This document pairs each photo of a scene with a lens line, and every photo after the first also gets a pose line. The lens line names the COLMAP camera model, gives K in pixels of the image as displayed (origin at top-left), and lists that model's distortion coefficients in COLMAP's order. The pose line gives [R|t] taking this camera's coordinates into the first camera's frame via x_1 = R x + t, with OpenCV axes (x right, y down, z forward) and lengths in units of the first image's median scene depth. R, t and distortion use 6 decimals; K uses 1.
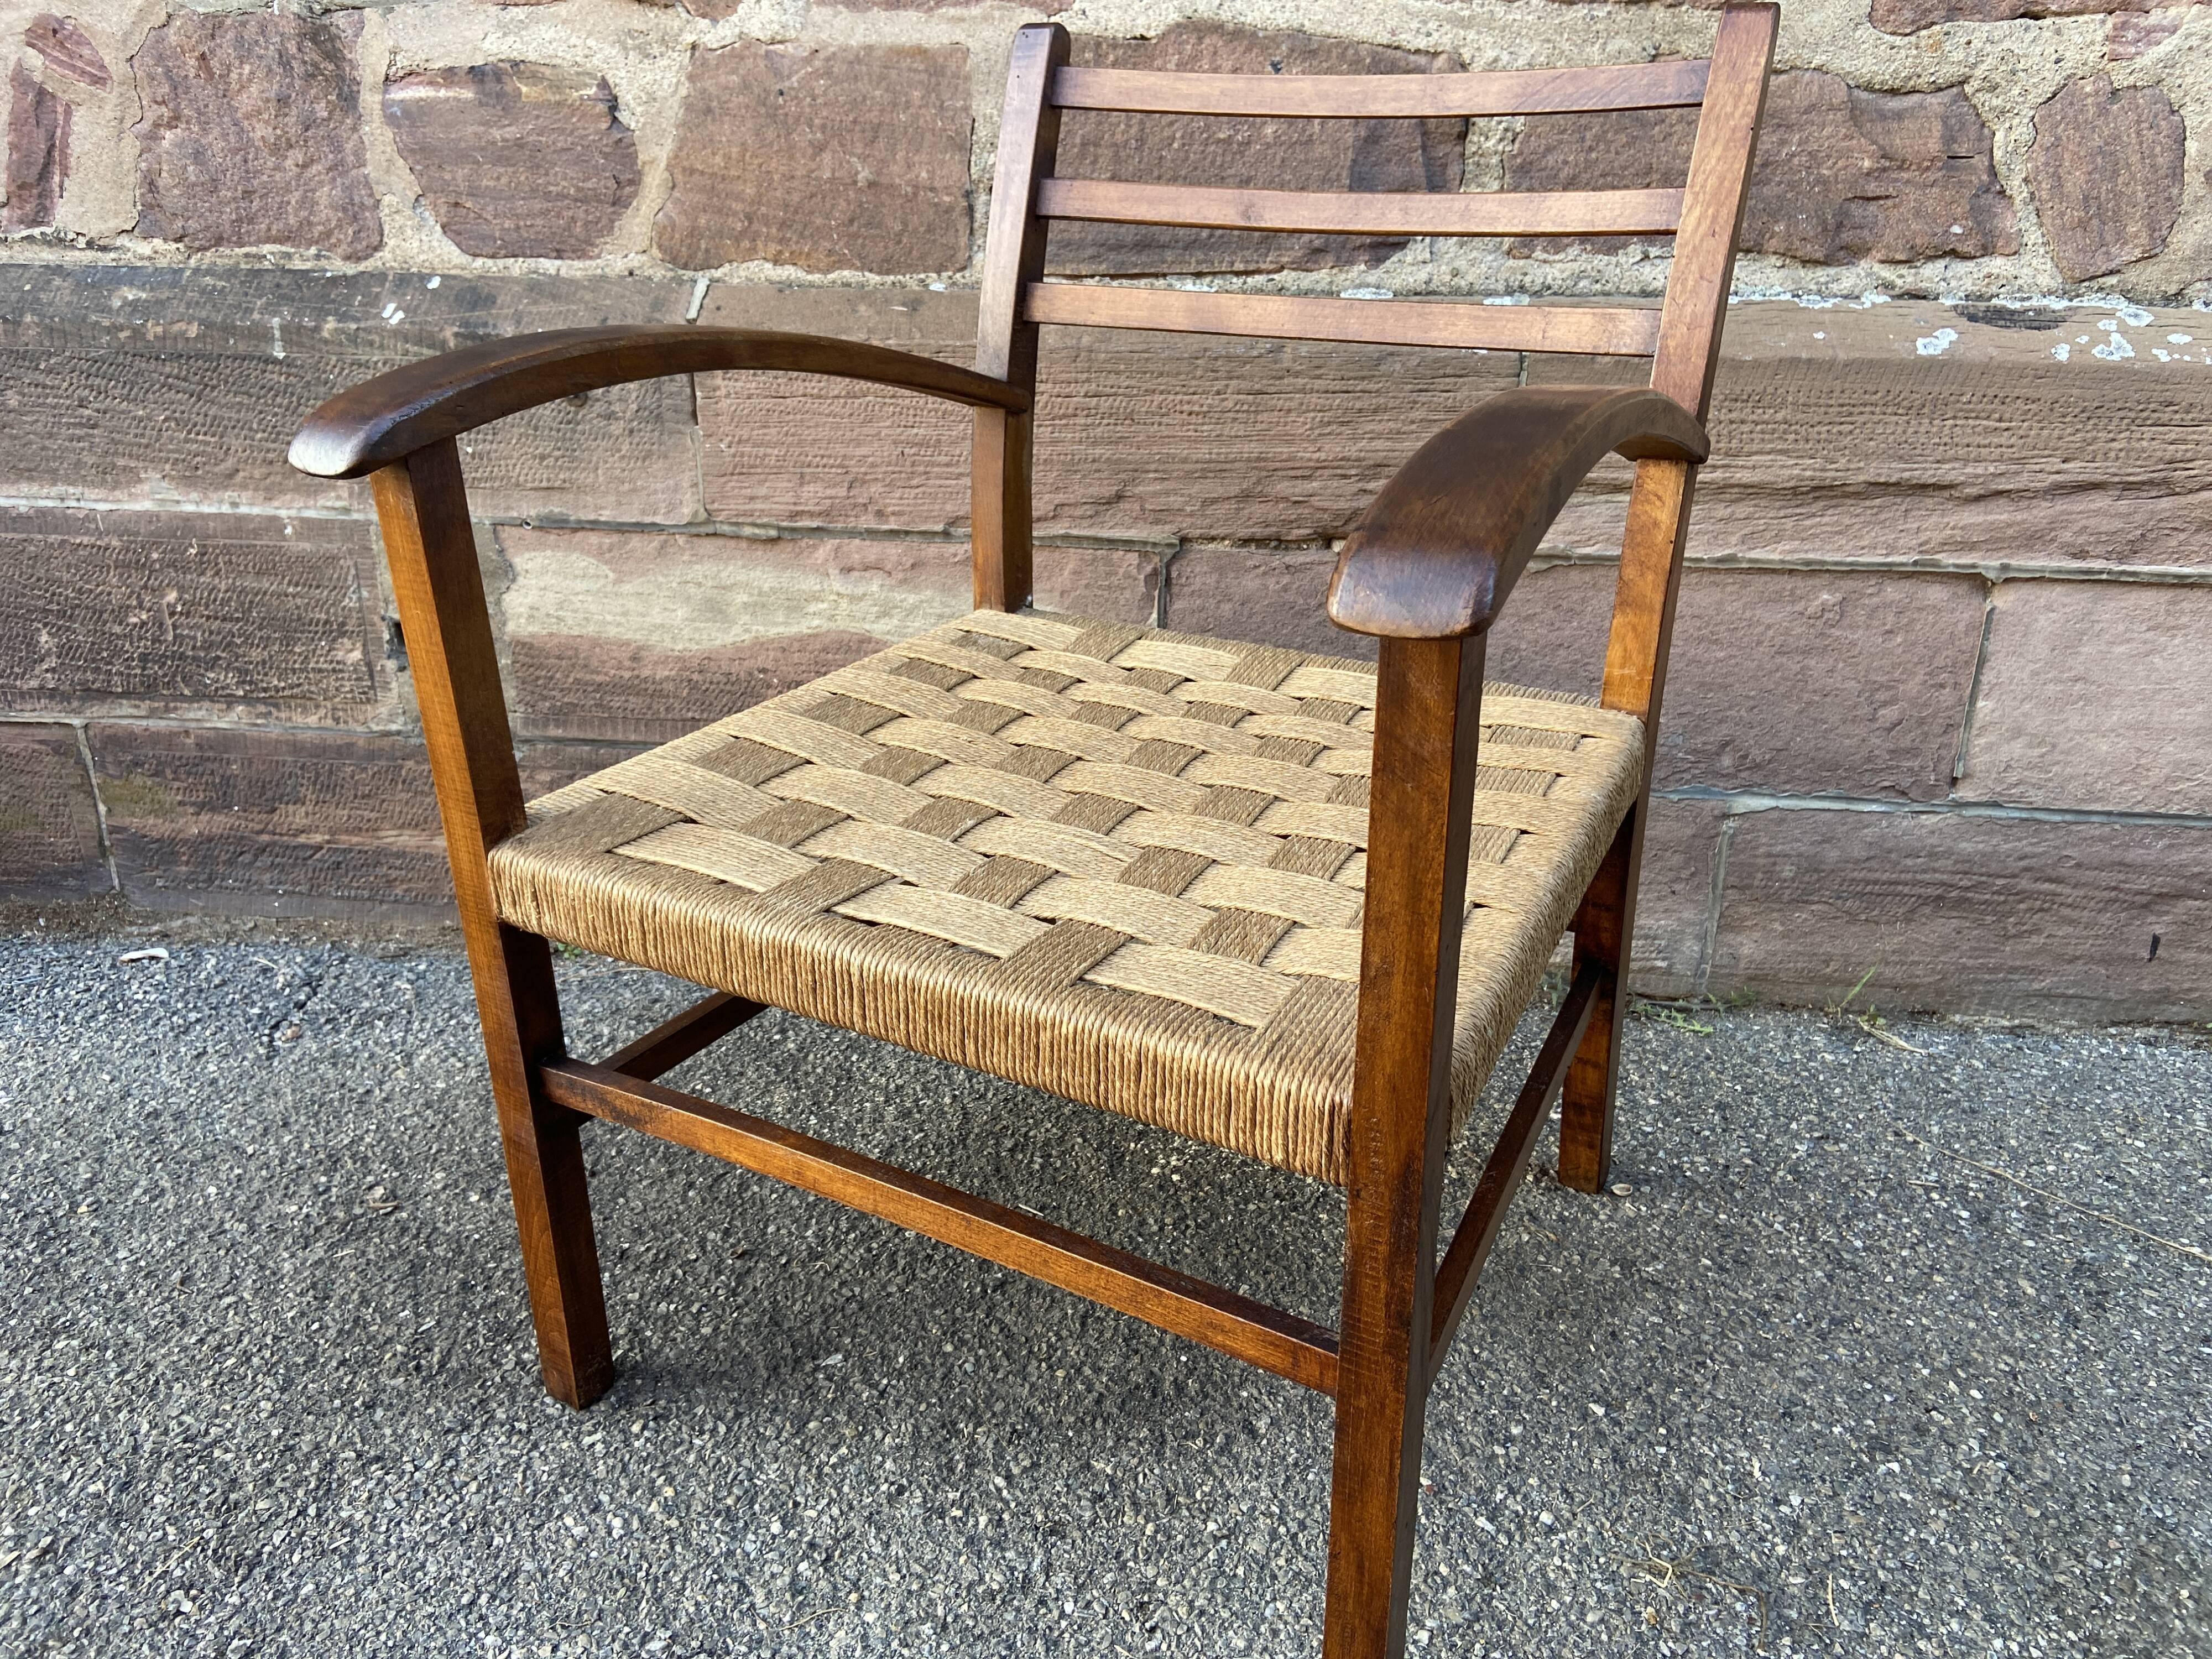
lens RADIAL K [[1673.5, 0, 1105.0], [0, 1673.5, 814.2], [0, 0, 1]] dist [0.128269, -0.170319]
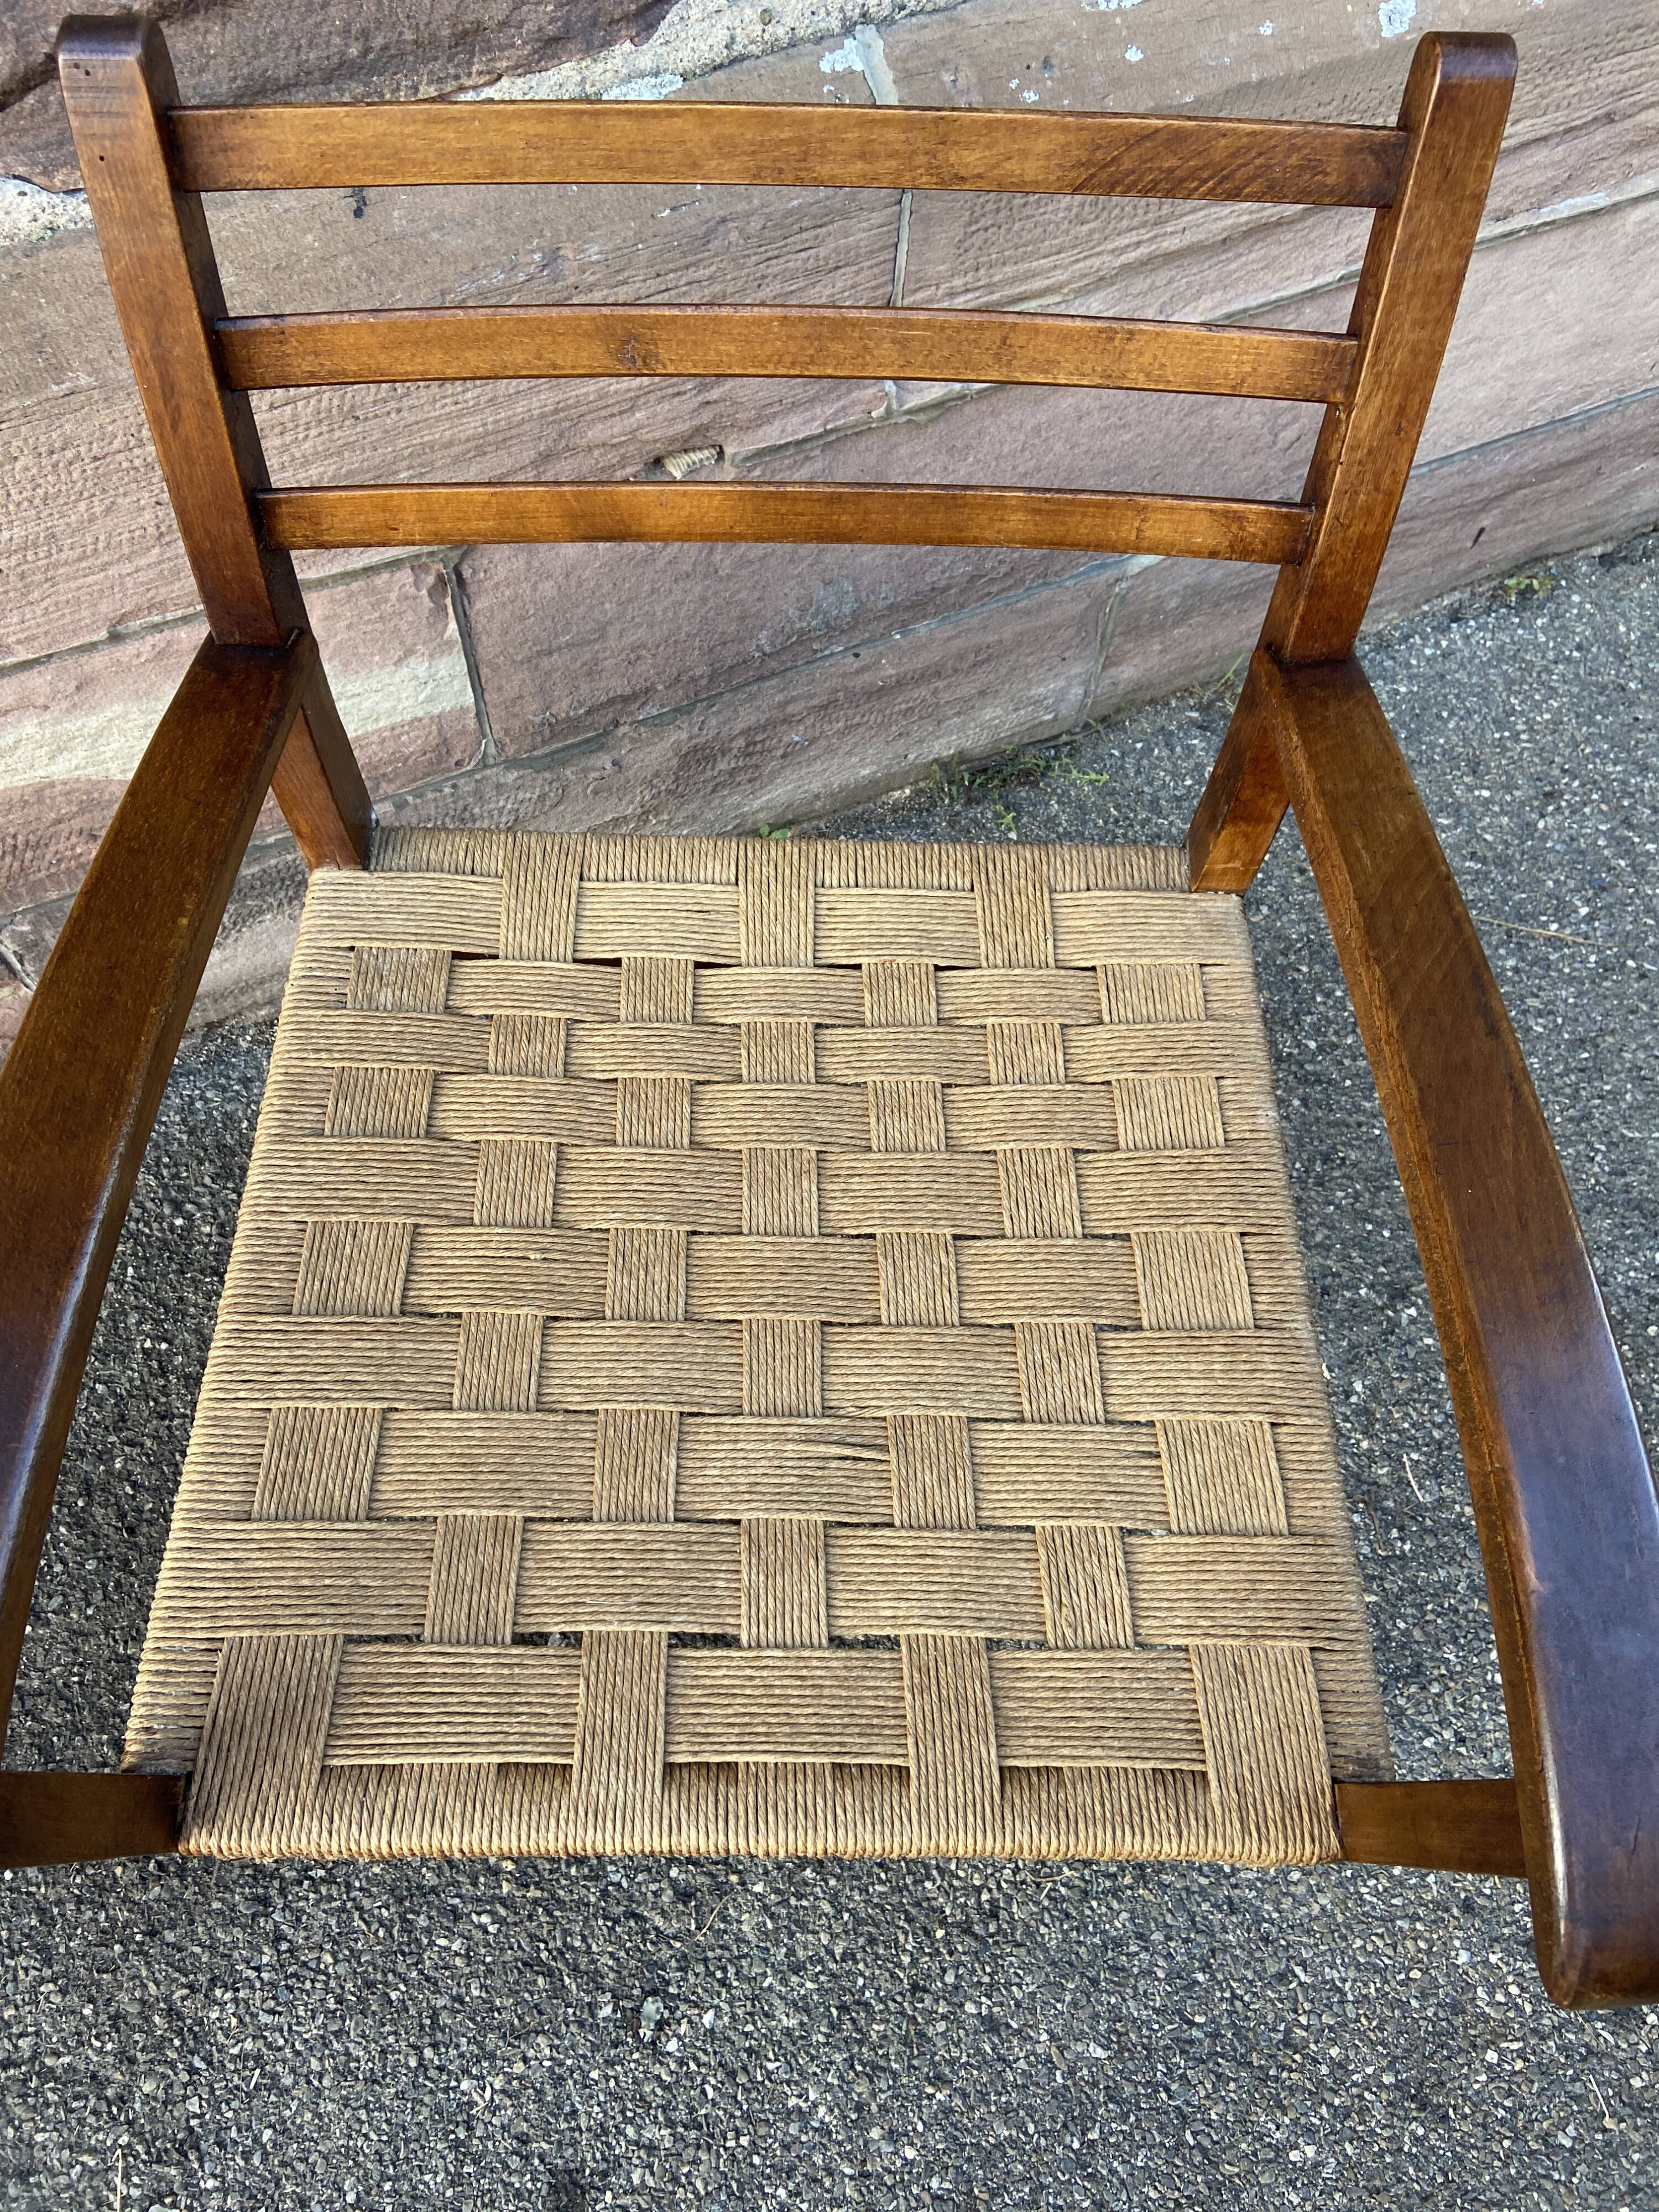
lens RADIAL K [[1673.5, 0, 830.6], [0, 1673.5, 1087.3], [0, 0, 1]] dist [0.128269, -0.170319]
pose [[0.869690, -0.435423, 0.232477, -0.095757], [0.155155, 0.688266, 0.708672, -0.540959], [-0.468579, -0.580255, 0.666136, 0.389962]]
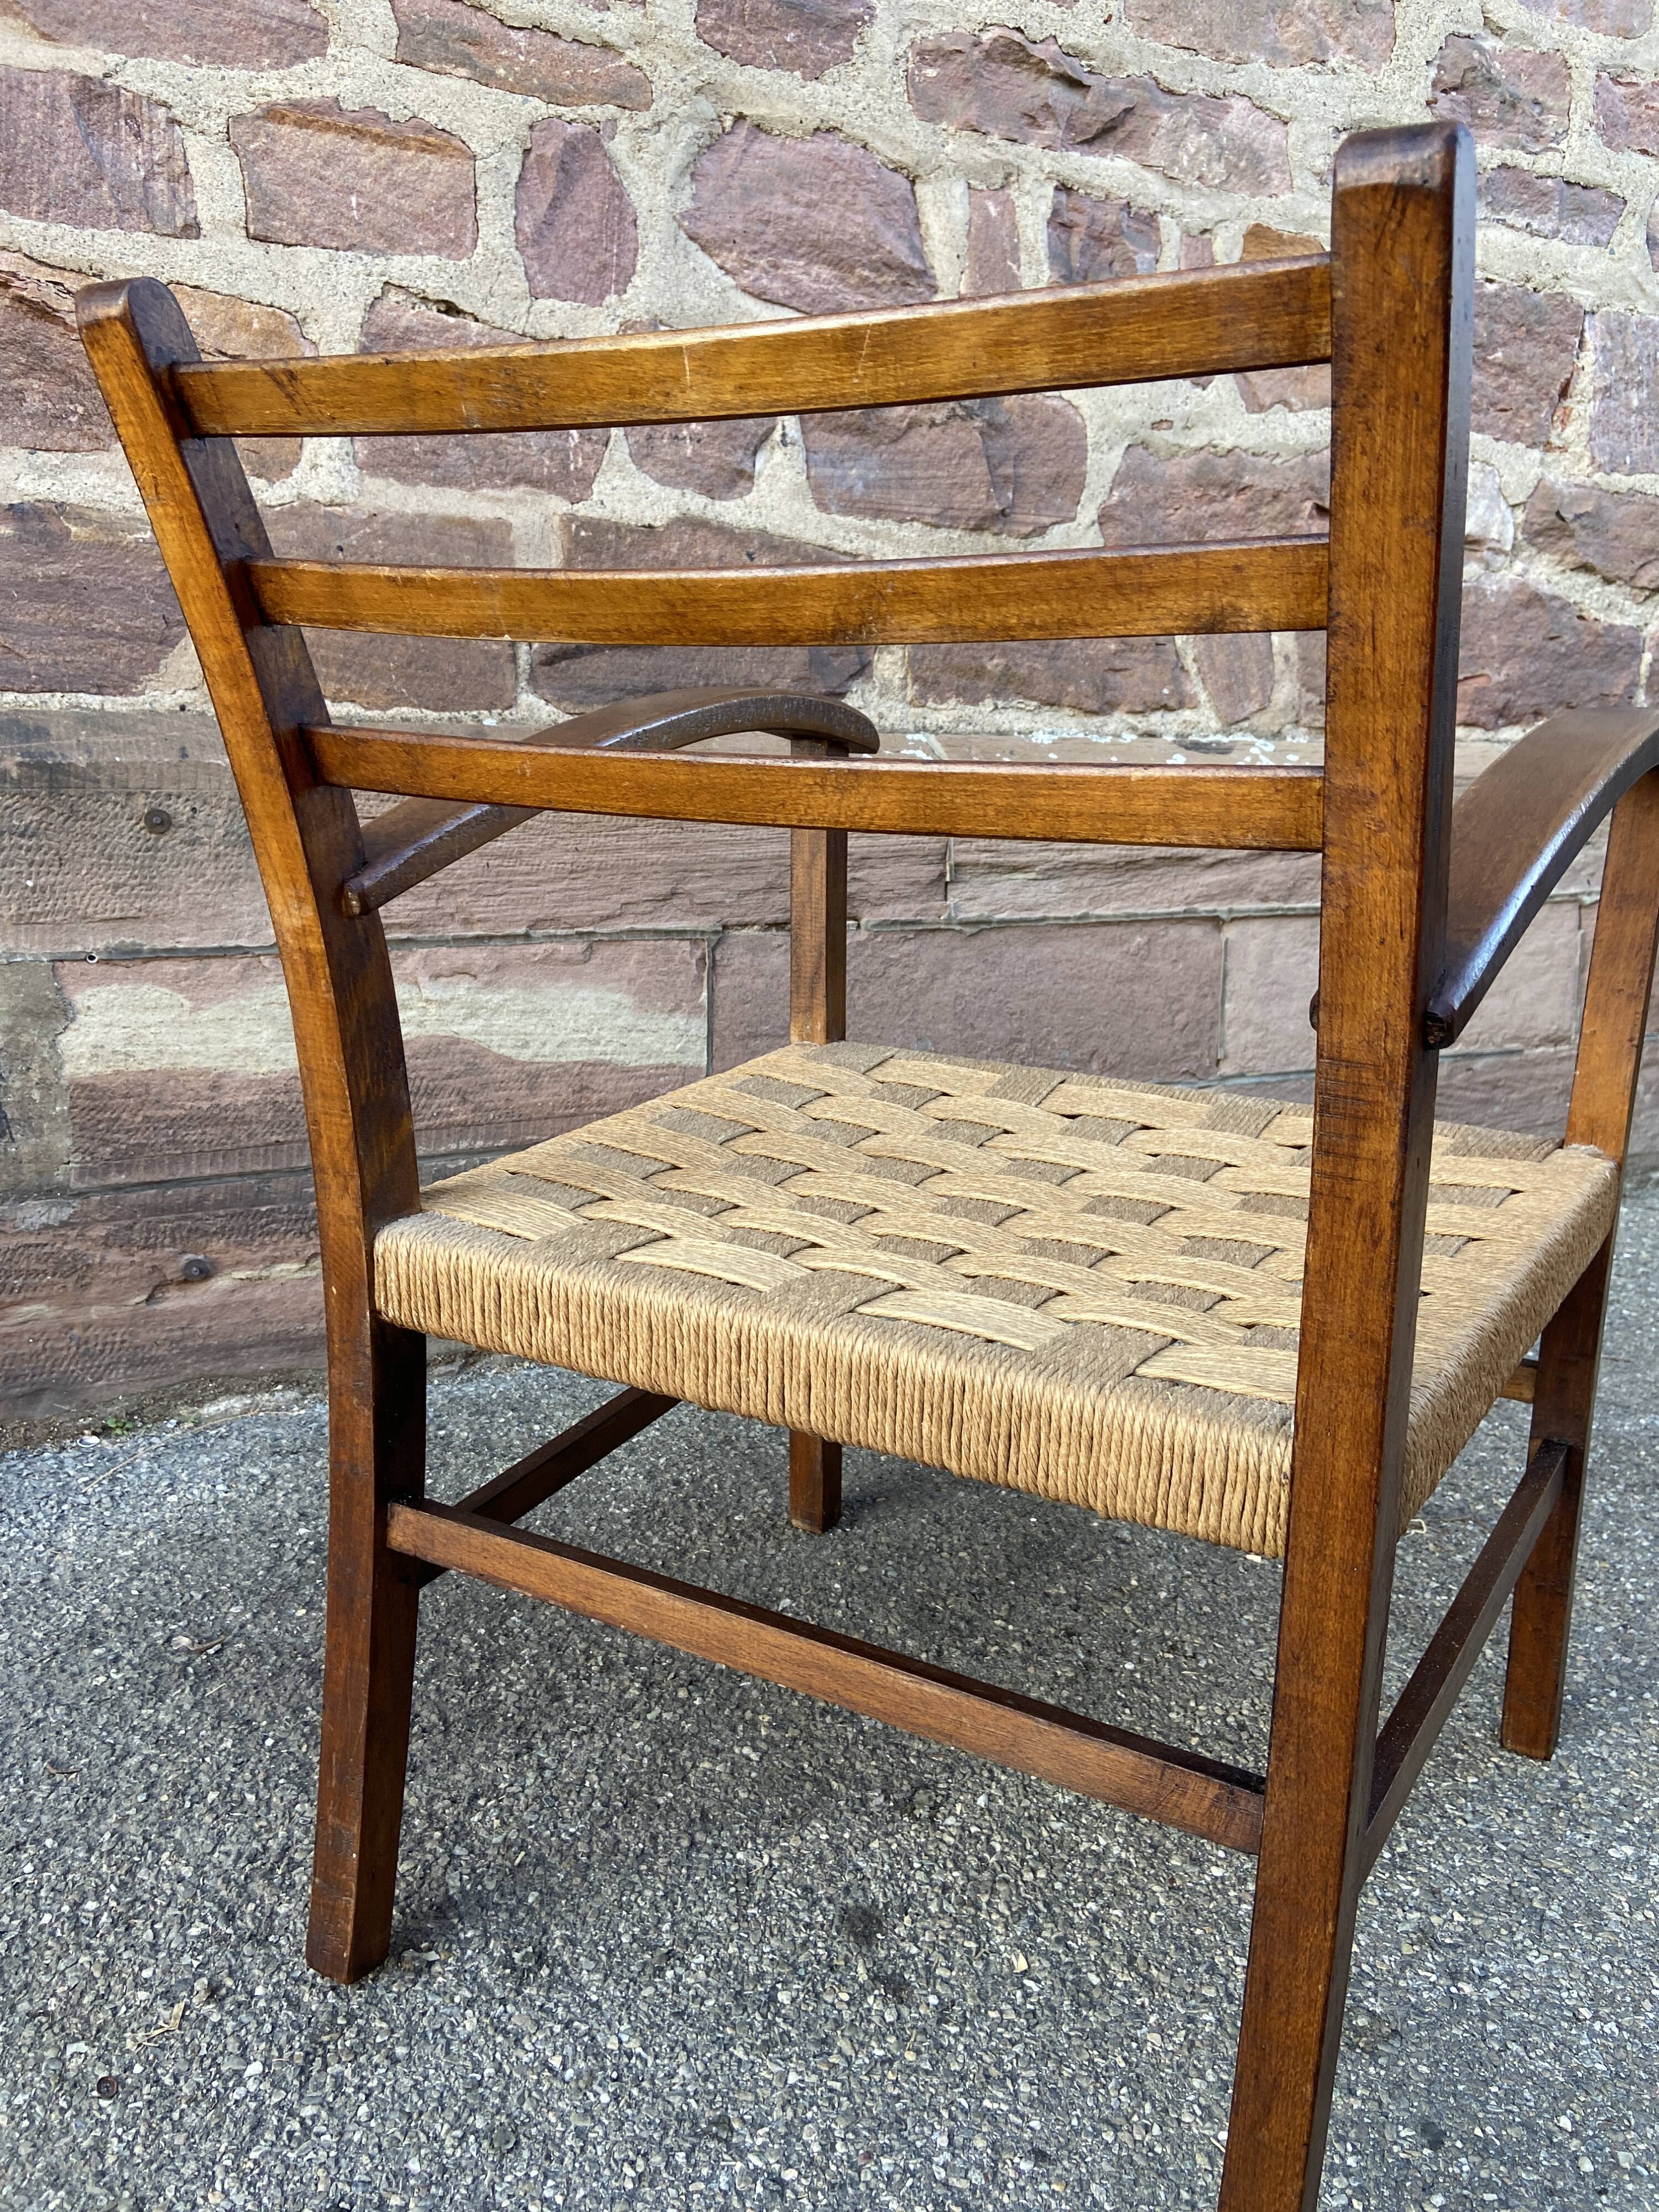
lens RADIAL K [[1673.5, 0, 852.6], [0, 1673.5, 1104.6], [0, 0, 1]] dist [0.128269, -0.170319]
pose [[0.825464, -0.113828, 0.552858, -0.624660], [0.203274, 0.973686, -0.103033, 0.113090], [-0.526582, 0.197432, 0.826881, -0.003276]]
